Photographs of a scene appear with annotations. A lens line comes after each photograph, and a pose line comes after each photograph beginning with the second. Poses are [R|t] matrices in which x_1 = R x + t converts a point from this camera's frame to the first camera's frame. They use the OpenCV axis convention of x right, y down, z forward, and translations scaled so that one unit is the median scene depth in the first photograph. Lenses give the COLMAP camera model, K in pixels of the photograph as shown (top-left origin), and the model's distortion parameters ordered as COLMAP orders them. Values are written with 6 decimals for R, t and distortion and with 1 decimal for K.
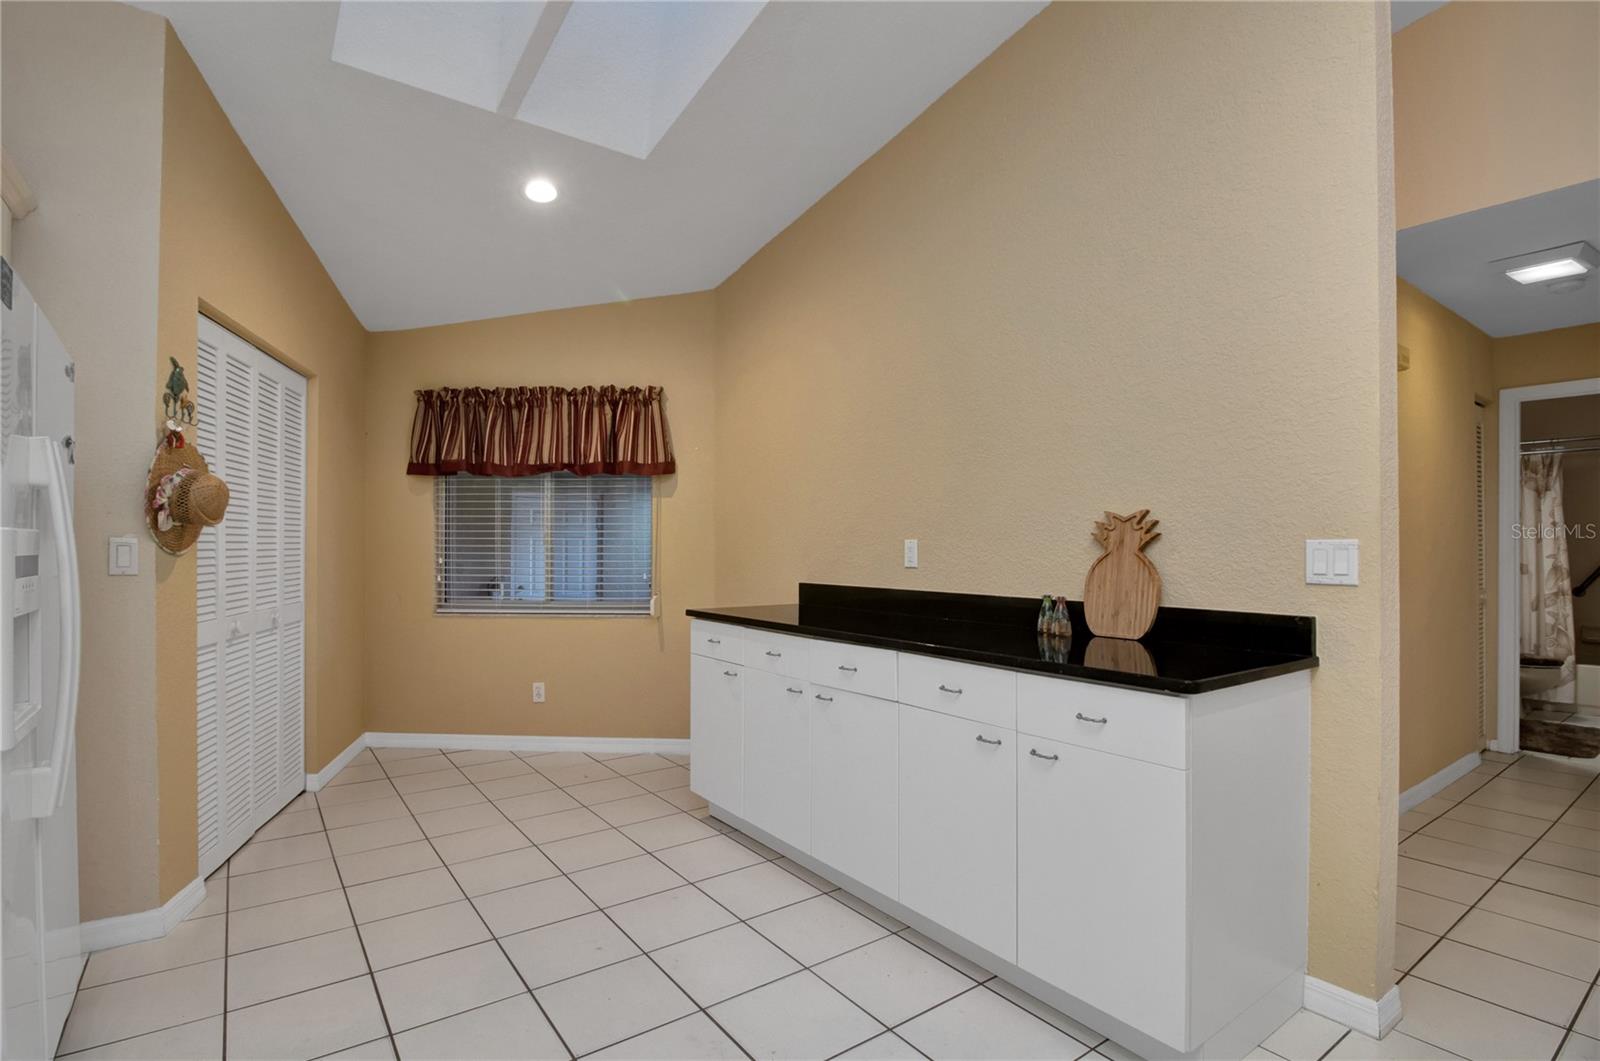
lens RADIAL K [[746.6, 0, 785.9], [0, 746.6, 553.5], [0, 0, 1]] dist [-0.003426, -0.011179]
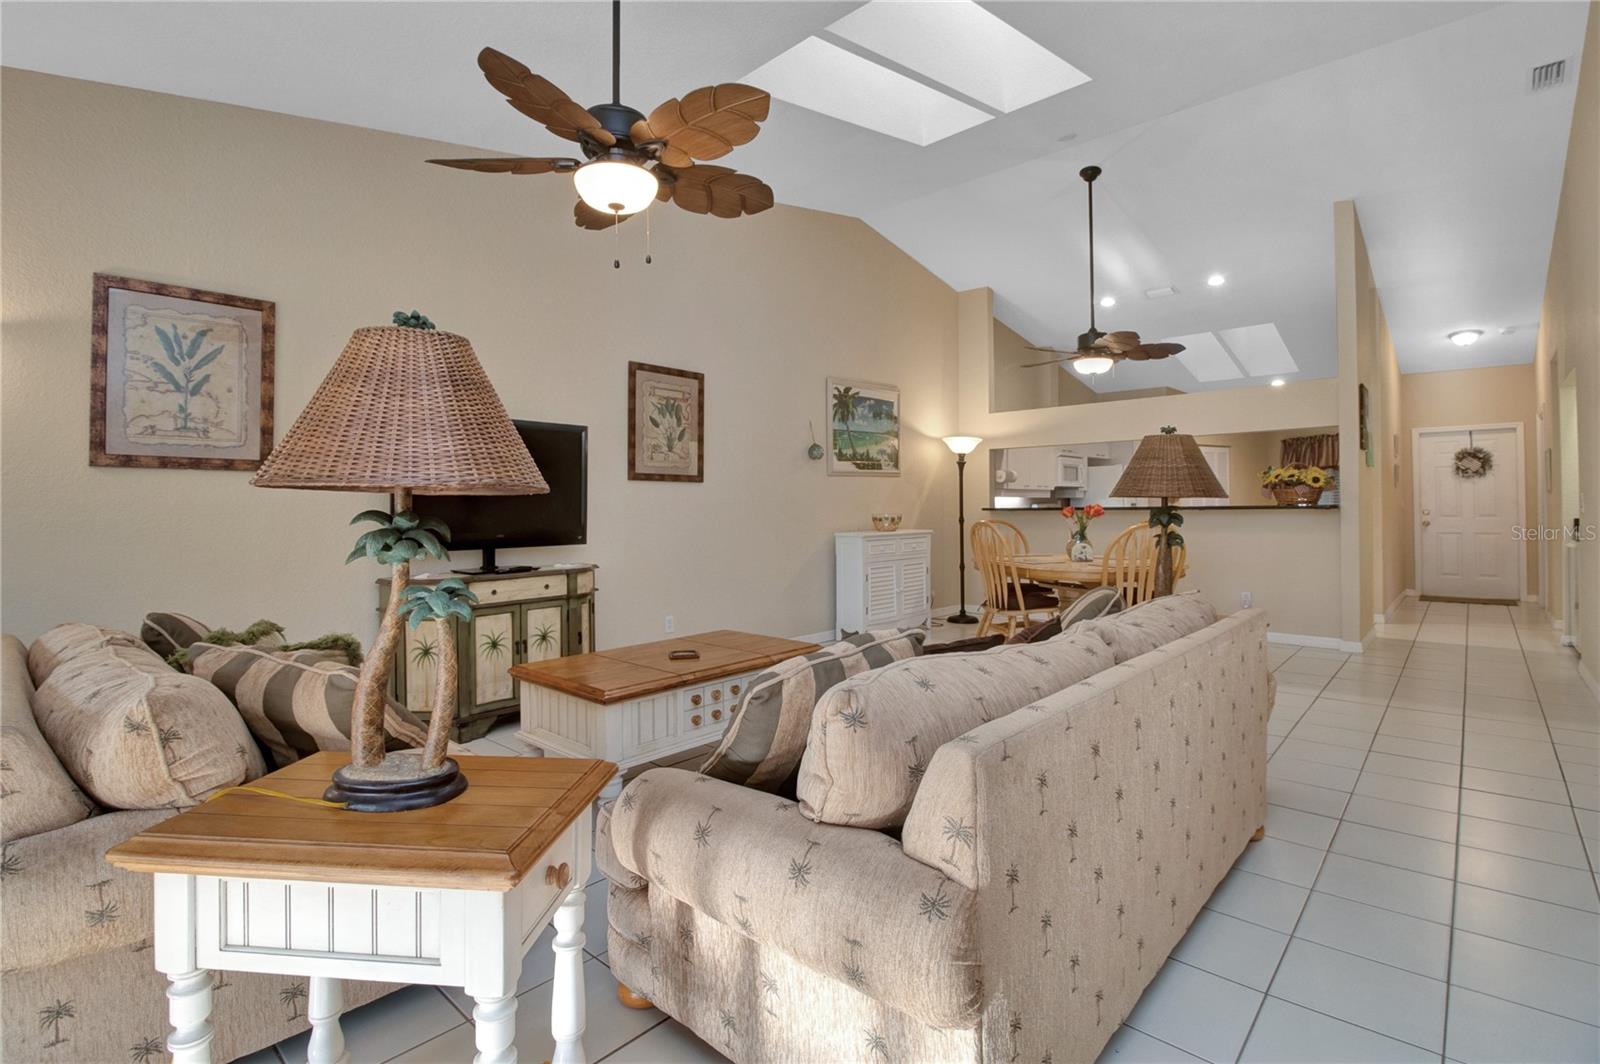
lens RADIAL K [[746.6, 0, 798.0], [0, 746.6, 504.4], [0, 0, 1]] dist [-0.003426, -0.011179]
pose [[0.199039, -0.004952, -0.979979, 1.692218], [-0.002759, 0.999980, -0.005613, 0.020051], [0.979988, 0.003821, 0.199022, -1.139971]]
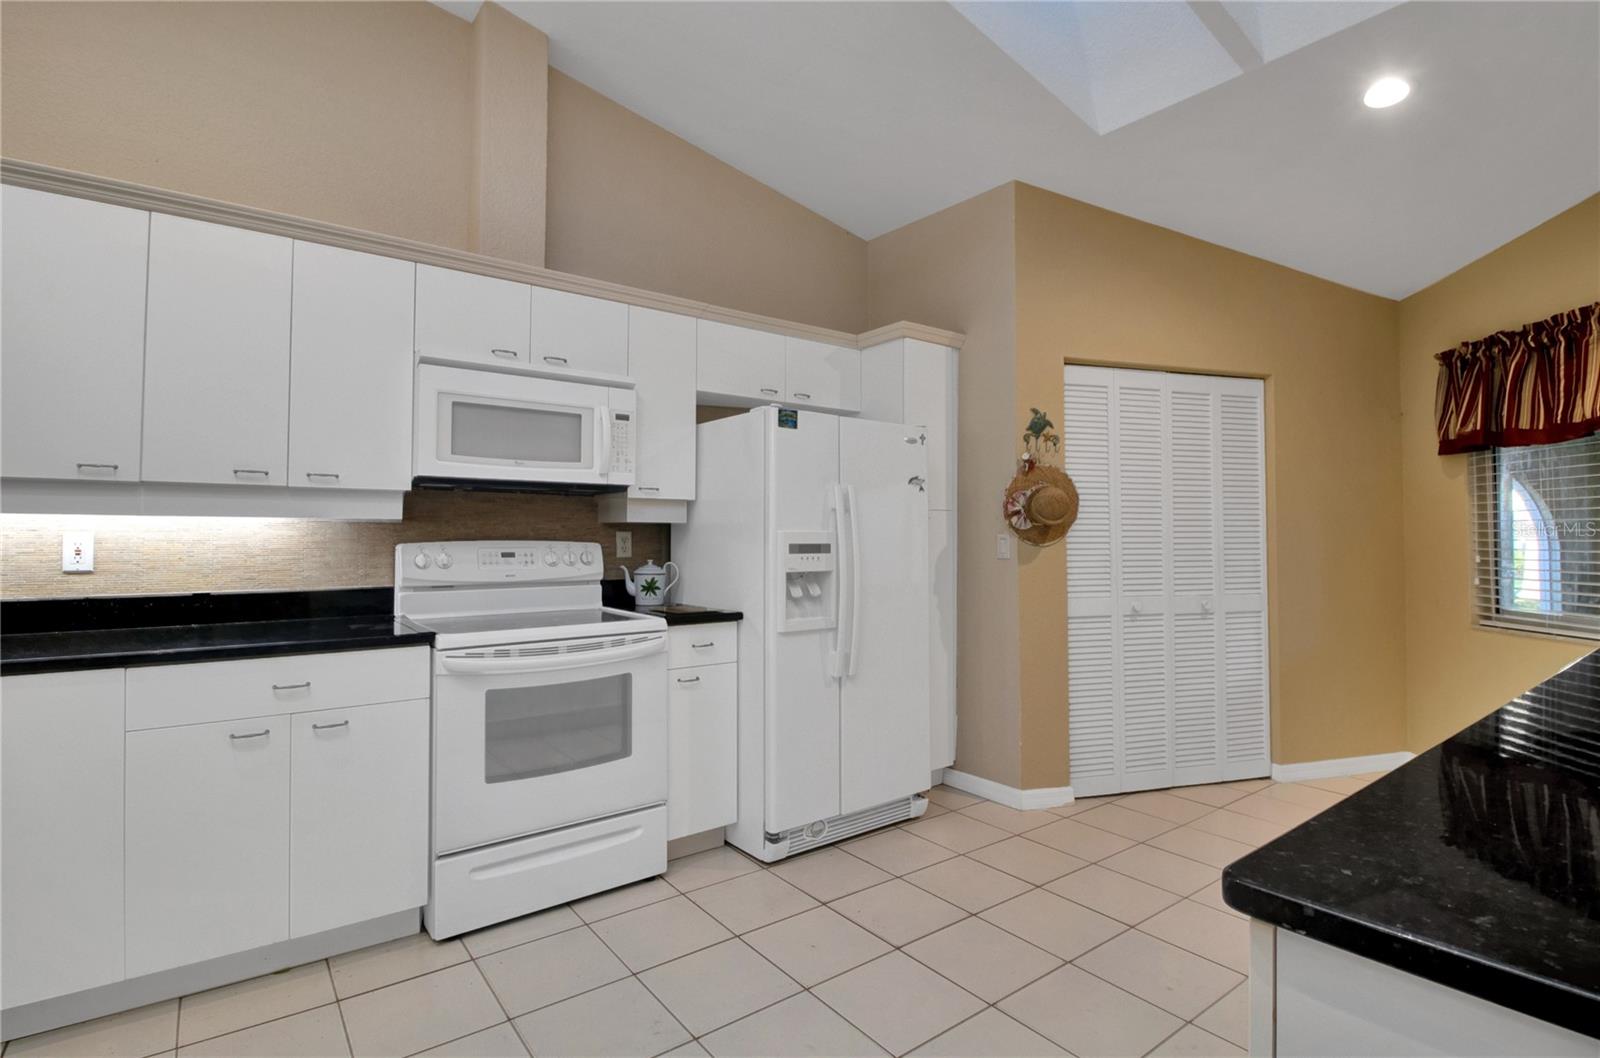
lens RADIAL K [[775.2, 0, 803.9], [0, 775.2, 521.8], [0, 0, 1]] dist [-0.010233, -0.002498]
pose [[0.023135, -0.019554, -0.999541, 0.349897], [-0.013283, 0.999714, -0.019865, -0.004583], [0.999644, 0.013737, 0.022869, 0.279341]]
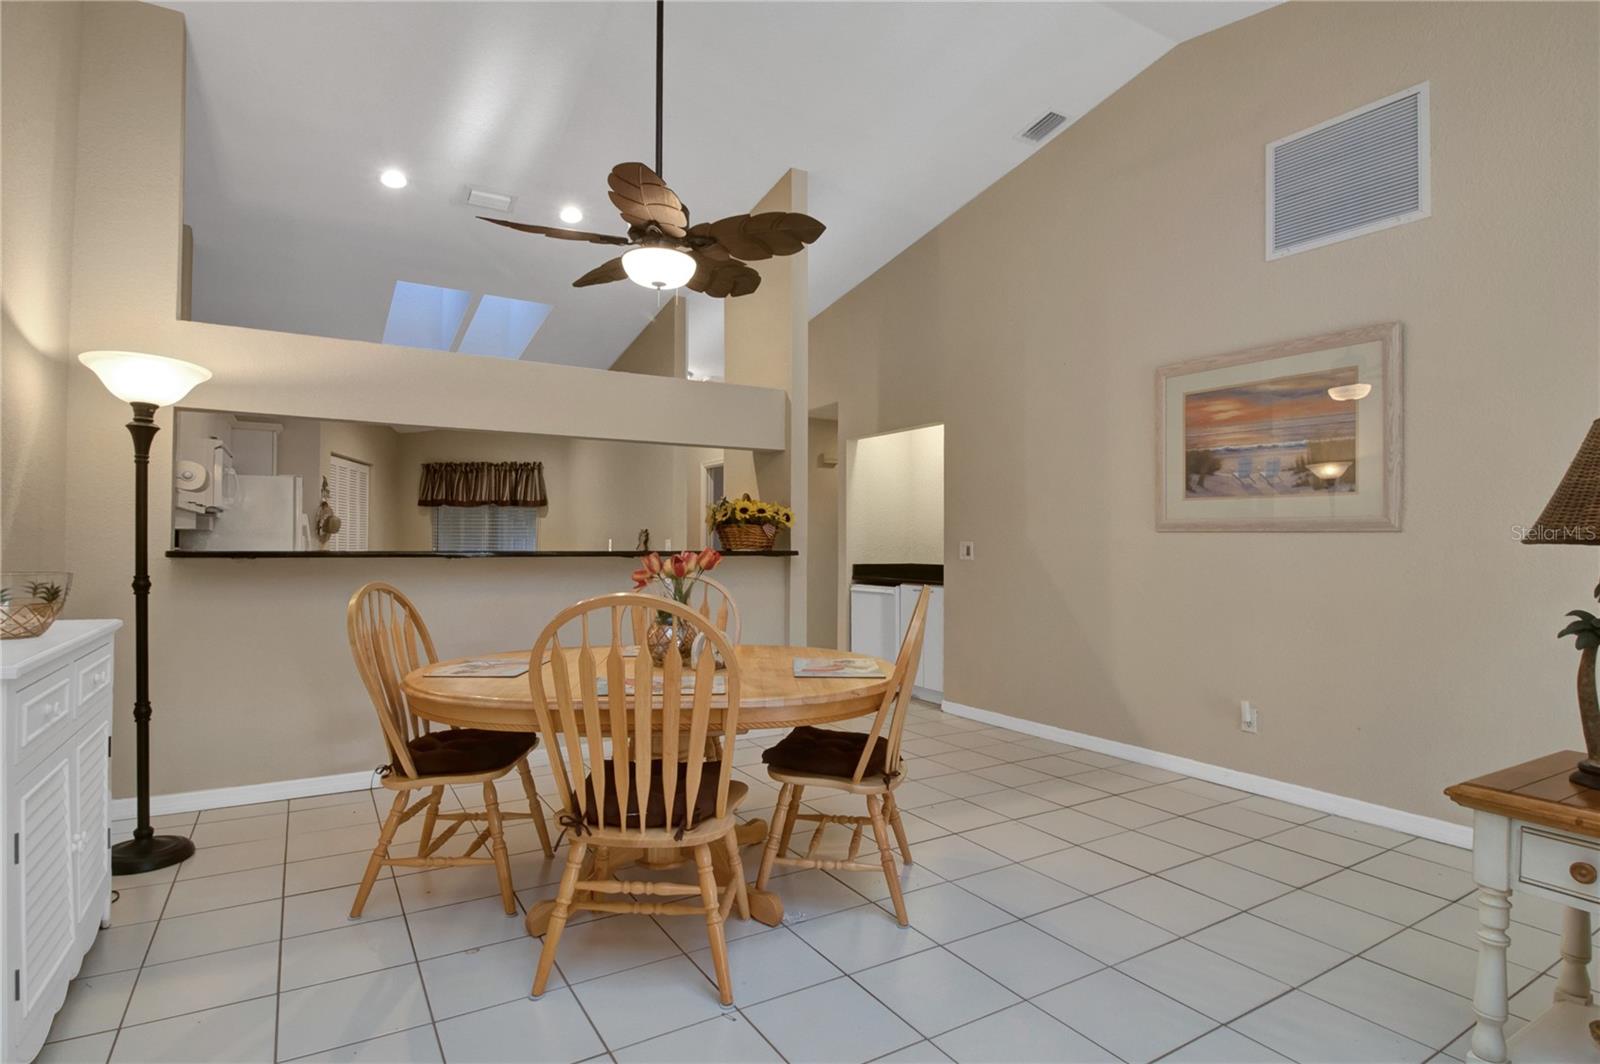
lens RADIAL K [[792.7, 0, 788.6], [0, 792.7, 529.0], [0, 0, 1]] dist [-0.004654, -0.000321]
pose [[0.995869, 0.003023, -0.090756, 0.686242], [-0.005867, 0.999499, -0.031089, 0.016497], [0.090617, 0.031493, 0.995388, -1.036187]]
